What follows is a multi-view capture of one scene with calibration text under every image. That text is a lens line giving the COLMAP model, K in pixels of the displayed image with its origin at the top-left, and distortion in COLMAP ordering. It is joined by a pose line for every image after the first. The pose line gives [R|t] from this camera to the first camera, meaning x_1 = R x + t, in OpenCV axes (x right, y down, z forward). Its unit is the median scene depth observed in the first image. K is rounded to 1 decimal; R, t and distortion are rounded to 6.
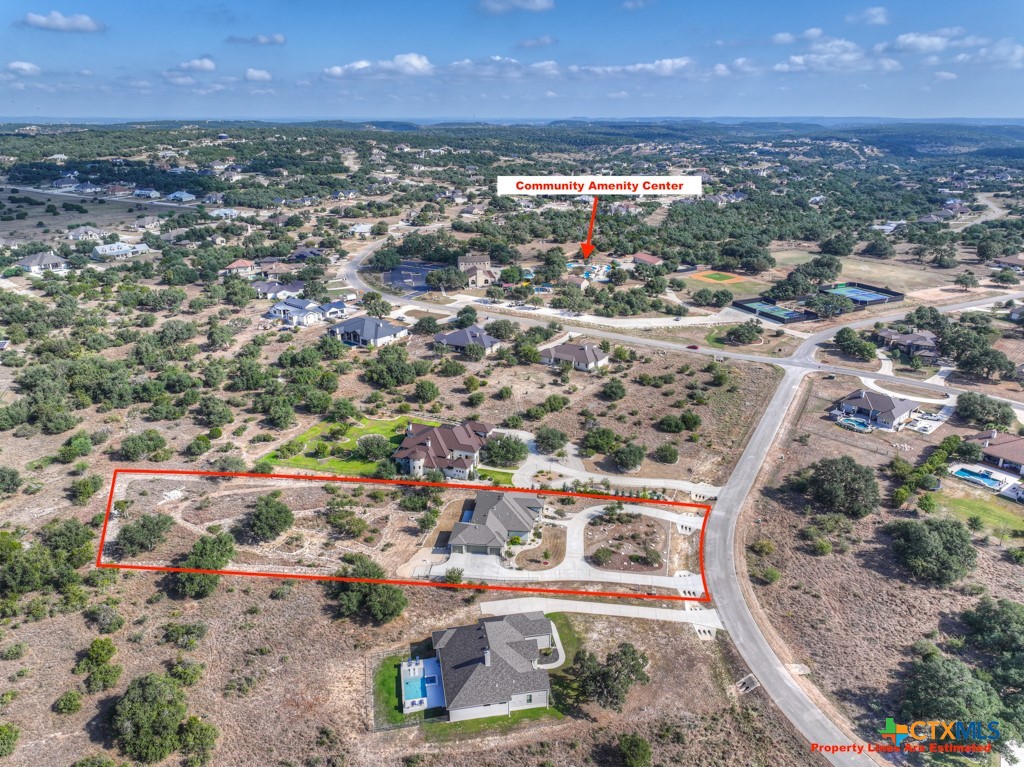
lens RADIAL K [[714.3, 0, 513.4], [0, 714.3, 383.7], [0, 0, 1]] dist [0.003458, 0.008653]
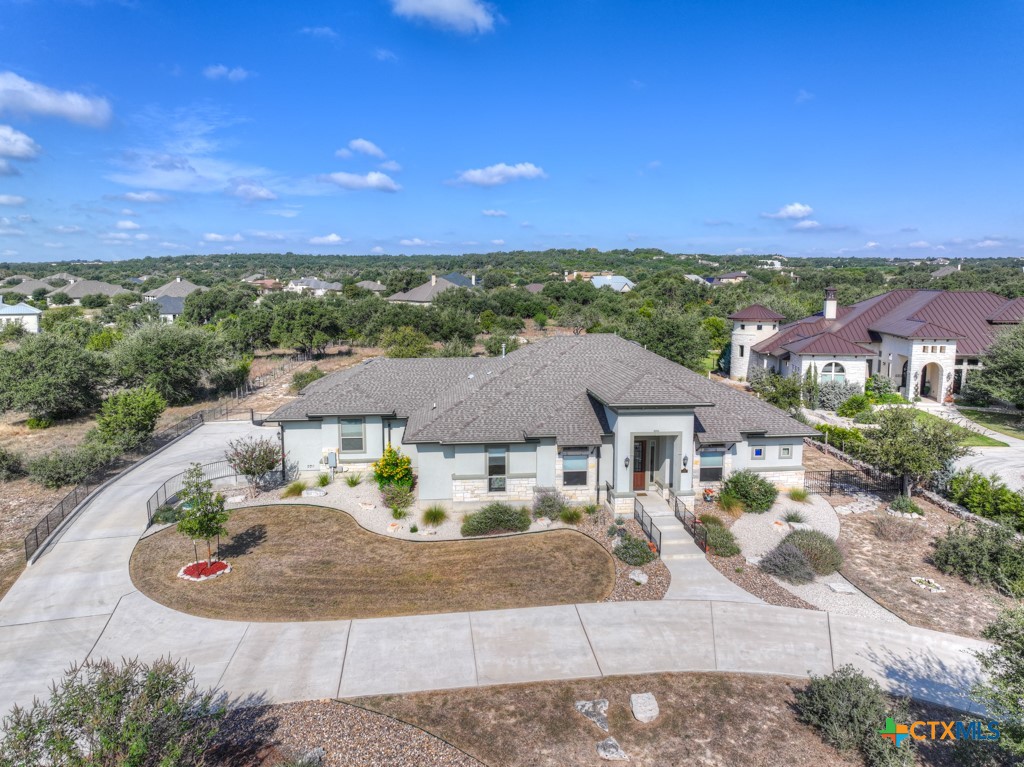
lens RADIAL K [[714.3, 0, 513.6], [0, 714.3, 382.7], [0, 0, 1]] dist [0.003458, 0.008653]
pose [[0.225432, 0.168049, -0.959656, 0.157126], [-0.341150, 0.936265, 0.083814, 0.133107], [0.912577, 0.308492, 0.268394, 0.765719]]
